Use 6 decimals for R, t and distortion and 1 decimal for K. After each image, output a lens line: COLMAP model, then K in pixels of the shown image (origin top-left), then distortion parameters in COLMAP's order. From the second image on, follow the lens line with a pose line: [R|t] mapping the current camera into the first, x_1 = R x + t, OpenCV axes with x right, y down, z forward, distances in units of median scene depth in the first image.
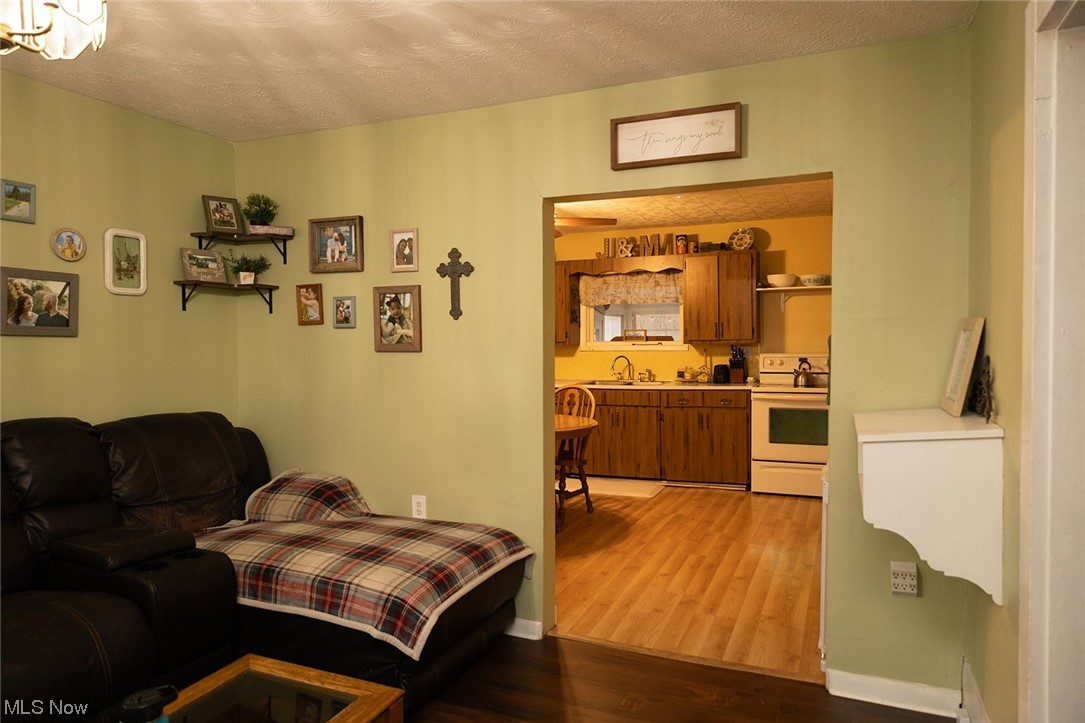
lens RADIAL K [[714.1, 0, 542.5], [0, 714.1, 361.5], [0, 0, 1]] dist [-0.020819, -0.000588]
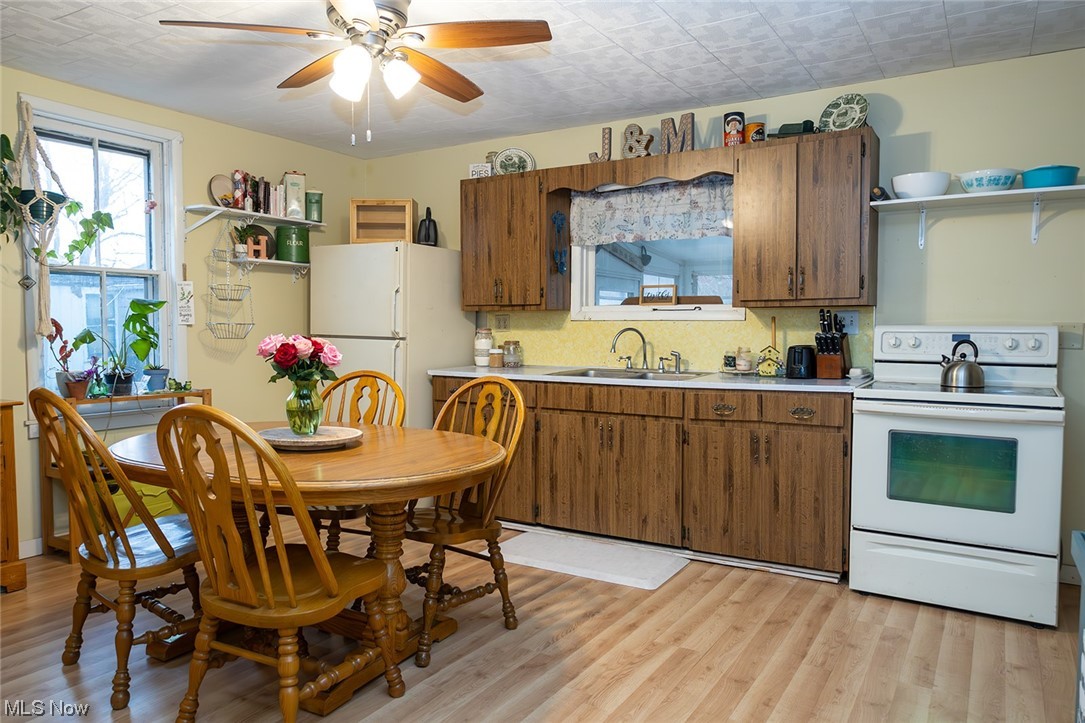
lens RADIAL K [[737.3, 0, 542.5], [0, 737.3, 361.5], [0, 0, 1]] dist [-0.008462, -0.000761]
pose [[0.989460, 0.019238, -0.143523, 0.138089], [-0.016117, 0.999608, 0.022878, 0.007502], [0.143907, -0.020324, 0.989382, 0.416928]]
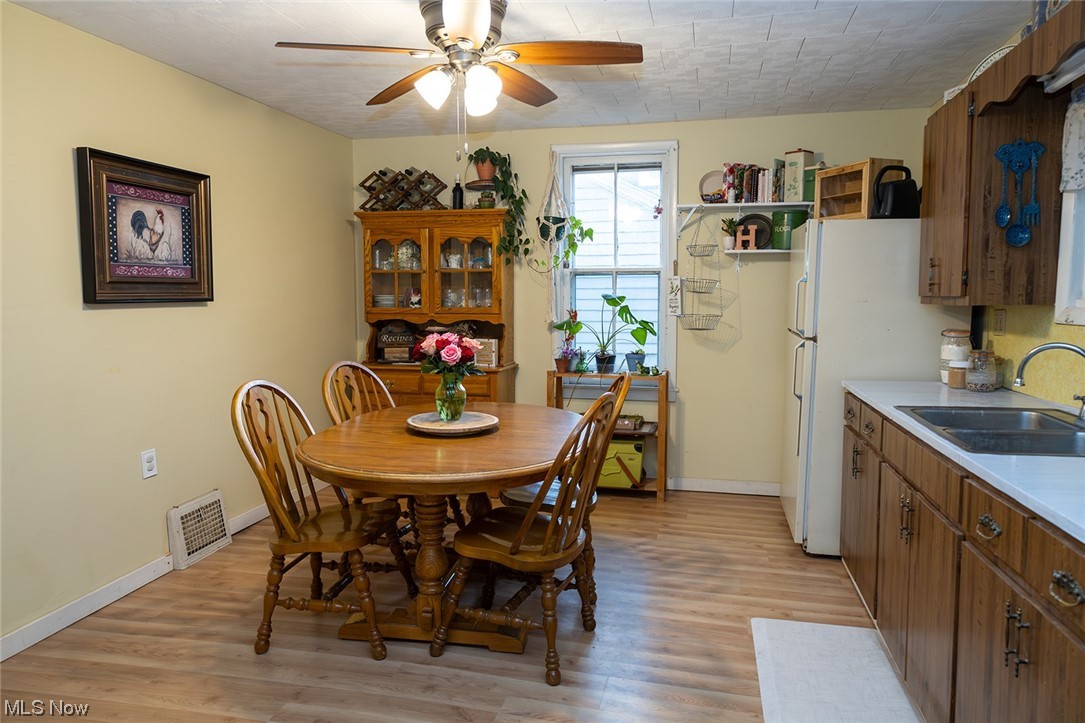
lens RADIAL K [[714.1, 0, 542.5], [0, 714.1, 361.5], [0, 0, 1]] dist [-0.020819, -0.000588]
pose [[0.176570, 0.101486, -0.979042, 0.414057], [-0.029140, 0.994773, 0.097861, -0.026899], [0.983857, 0.011250, 0.178604, 0.786669]]
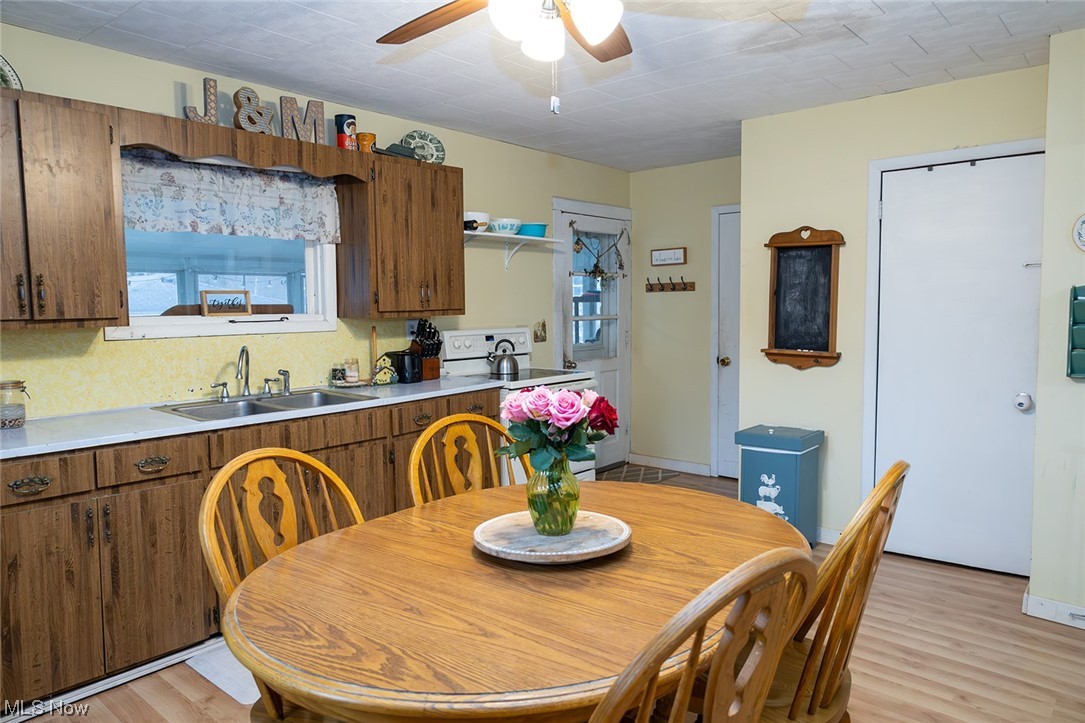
lens RADIAL K [[714.1, 0, 542.5], [0, 714.1, 361.5], [0, 0, 1]] dist [-0.020819, -0.000588]
pose [[0.289356, -0.068852, 0.954742, -0.300501], [0.039285, 0.997424, 0.060024, -0.019548], [-0.956415, 0.020139, 0.291316, 0.735393]]
